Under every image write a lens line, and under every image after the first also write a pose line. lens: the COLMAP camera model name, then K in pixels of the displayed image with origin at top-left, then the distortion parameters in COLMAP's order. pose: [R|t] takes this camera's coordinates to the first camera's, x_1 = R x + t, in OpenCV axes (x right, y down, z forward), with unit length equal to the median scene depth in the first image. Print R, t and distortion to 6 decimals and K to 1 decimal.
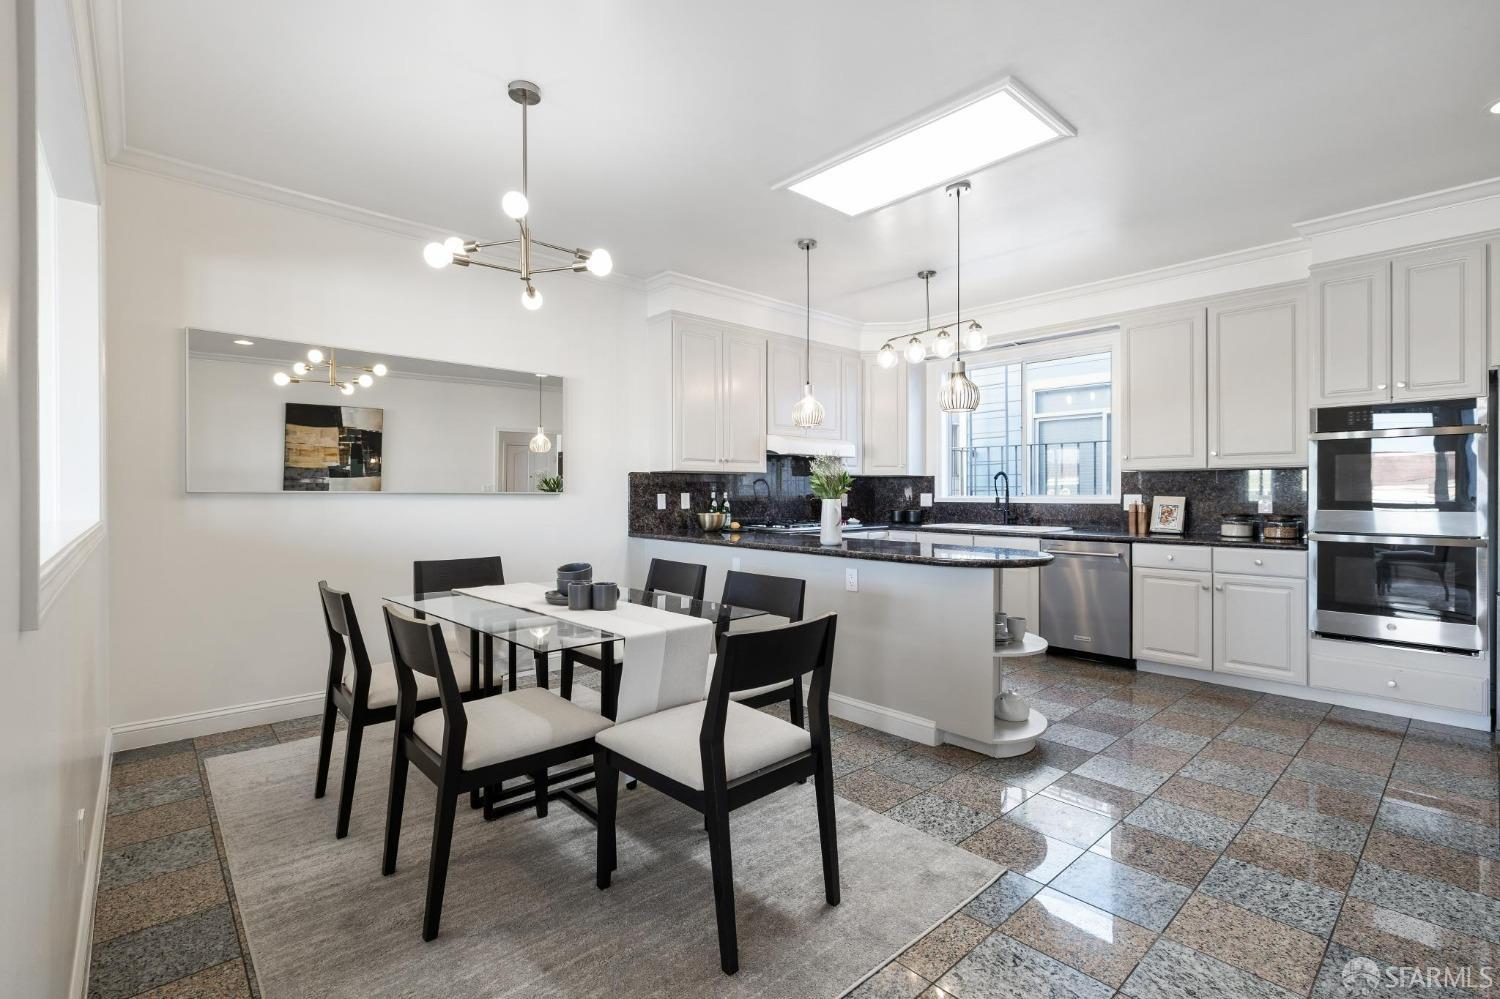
lens RADIAL K [[682.8, 0, 740.8], [0, 682.8, 493.2], [0, 0, 1]] dist [-0.002857, 0.000116]
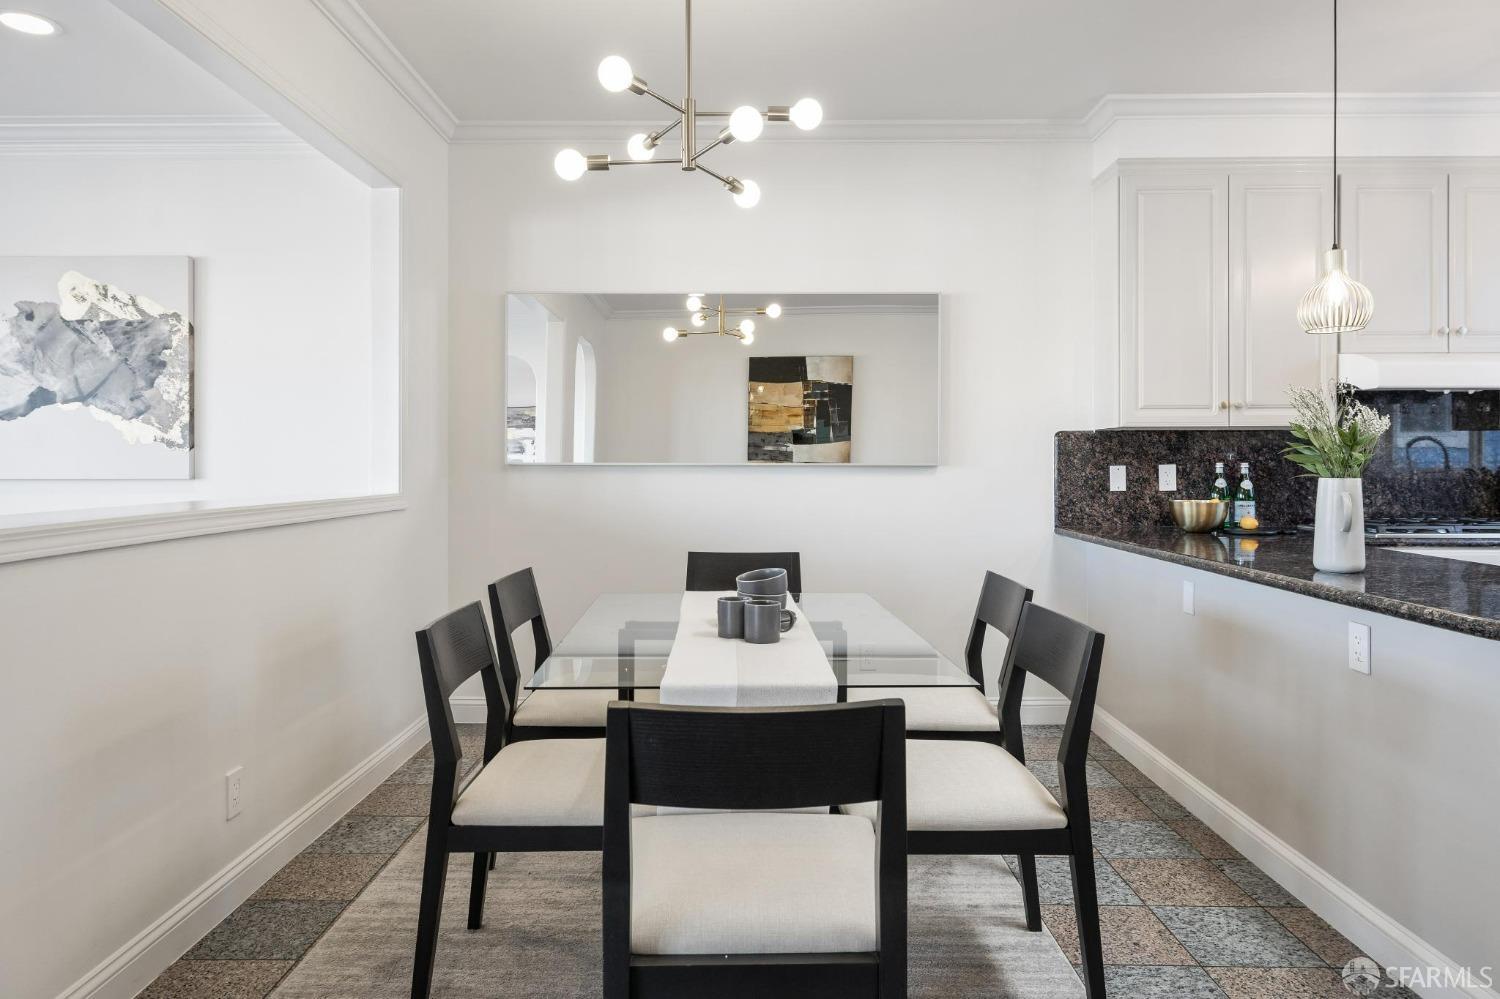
lens RADIAL K [[961.8, 0, 749.8], [0, 961.8, 459.0], [0, 0, 1]] dist [-0.004599, 0.000633]
pose [[0.738799, -0.000439, -0.673926, 0.215608], [-0.000531, 0.999999, -0.001233, -0.003675], [0.673926, 0.001269, 0.738798, 0.152546]]
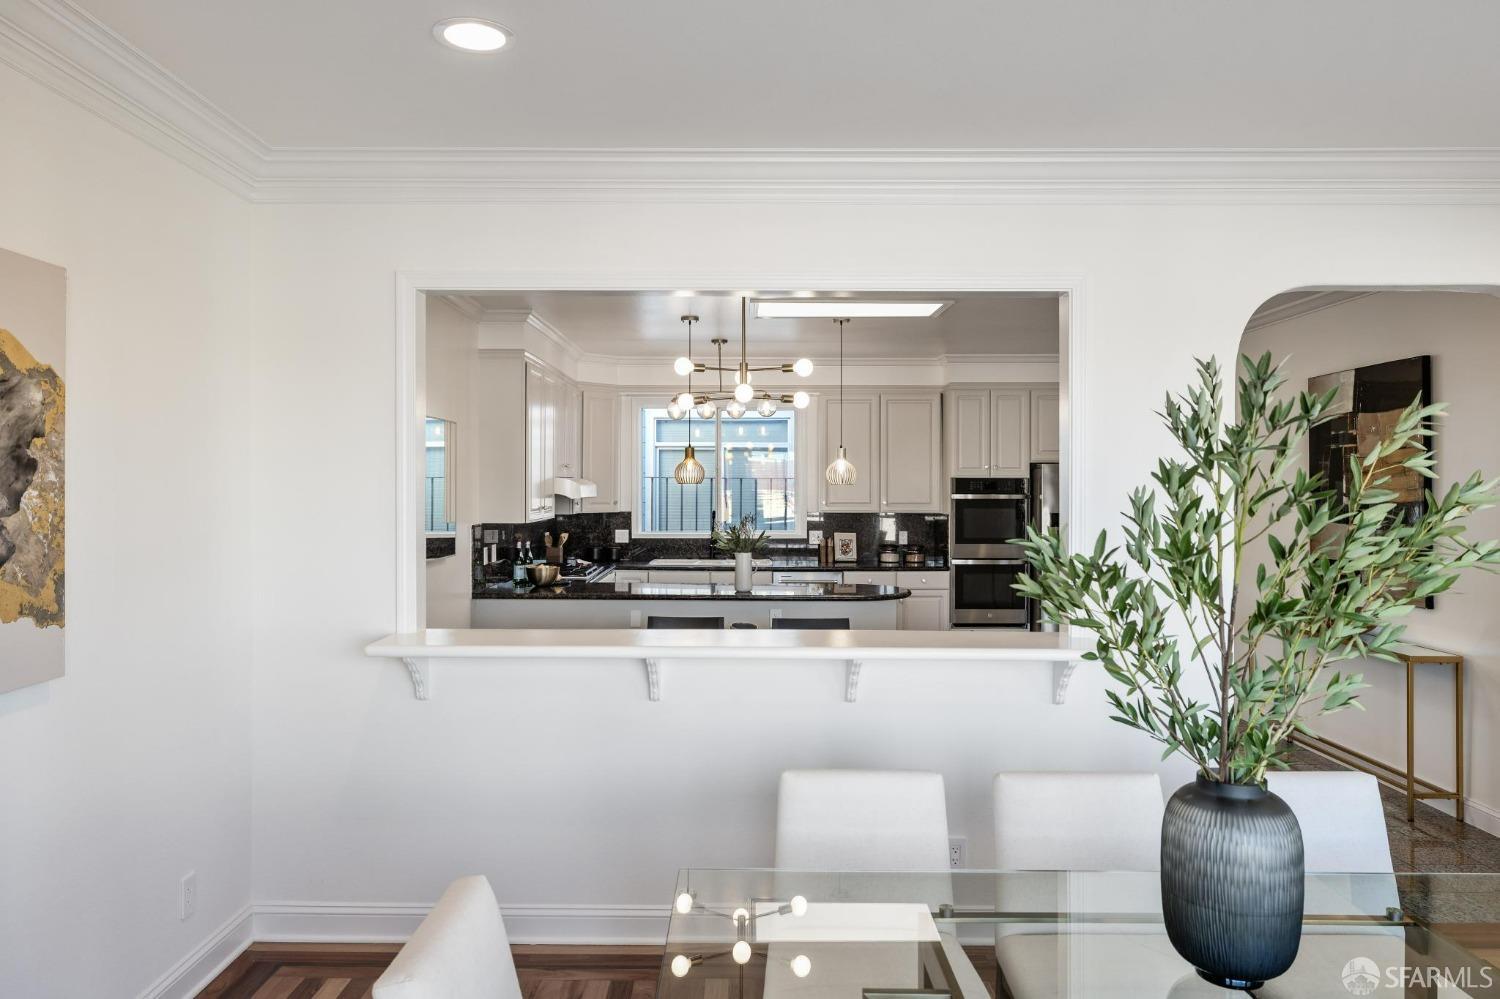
lens RADIAL K [[1021.1, 0, 744.7], [0, 1021.1, 475.7], [0, 0, 1]] dist [0.004228, 0.000852]
pose [[0.668595, 0.007926, 0.743584, -0.874686], [-0.001798, 0.999958, -0.009042, -0.079898], [-0.743624, 0.004708, 0.668581, -0.133769]]
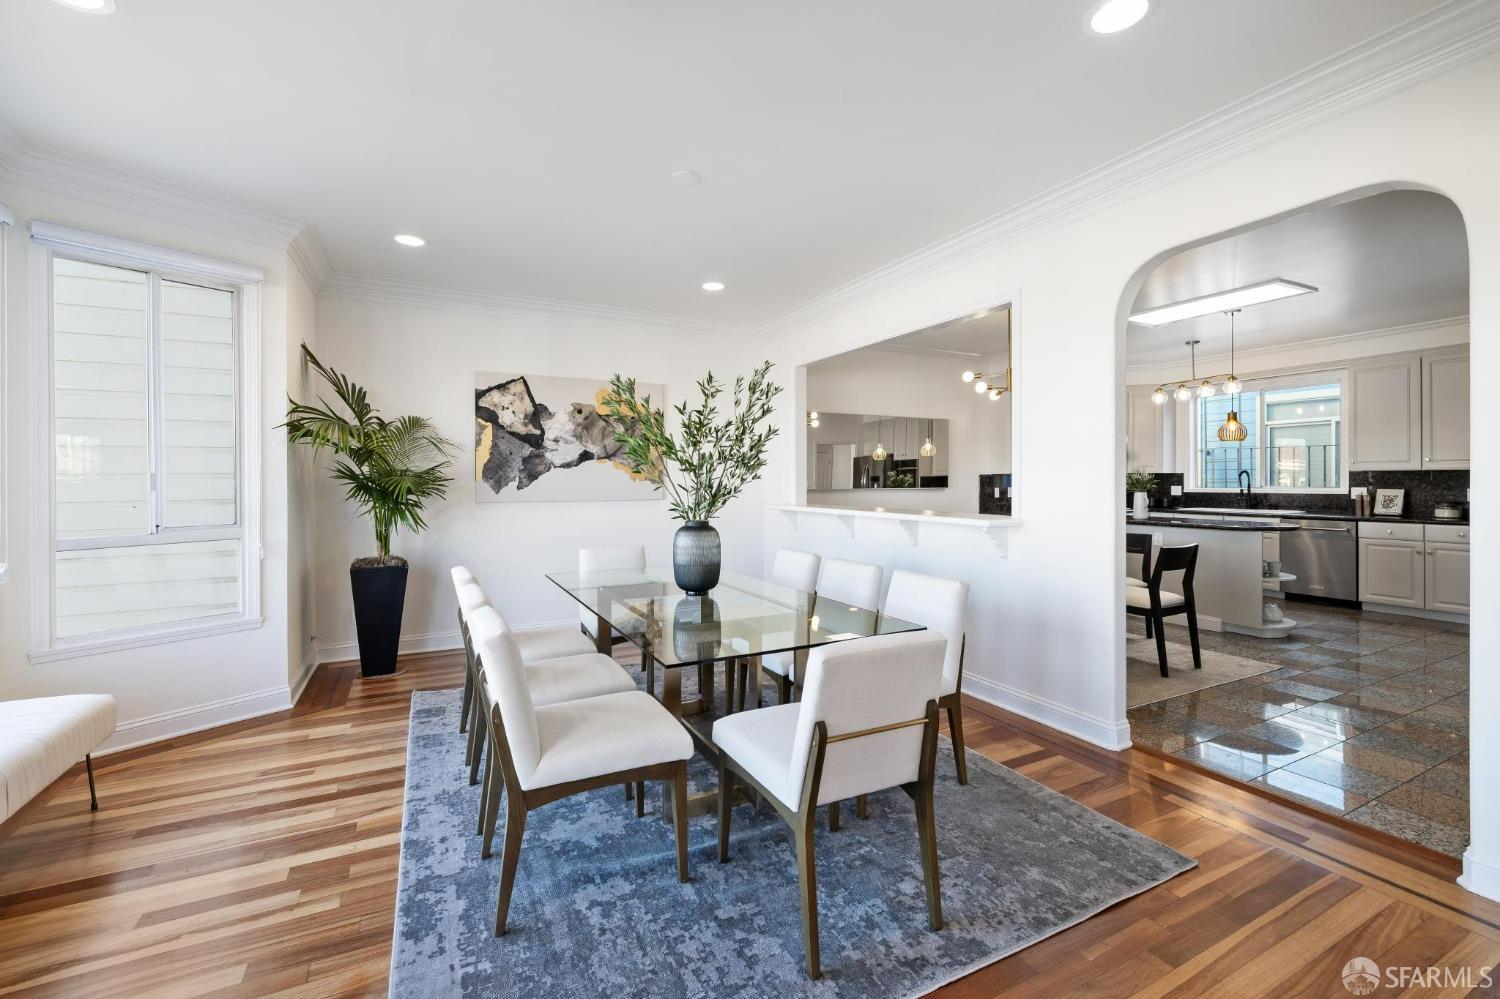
lens RADIAL K [[627.4, 0, 737.9], [0, 627.4, 485.4], [0, 0, 1]] dist [-0.000899, -0.000159]
pose [[0.965514, -0.003288, -0.260330, -0.317641], [0.004847, 0.999974, 0.005346, -0.015196], [0.260306, -0.006423, 0.965505, -0.567508]]
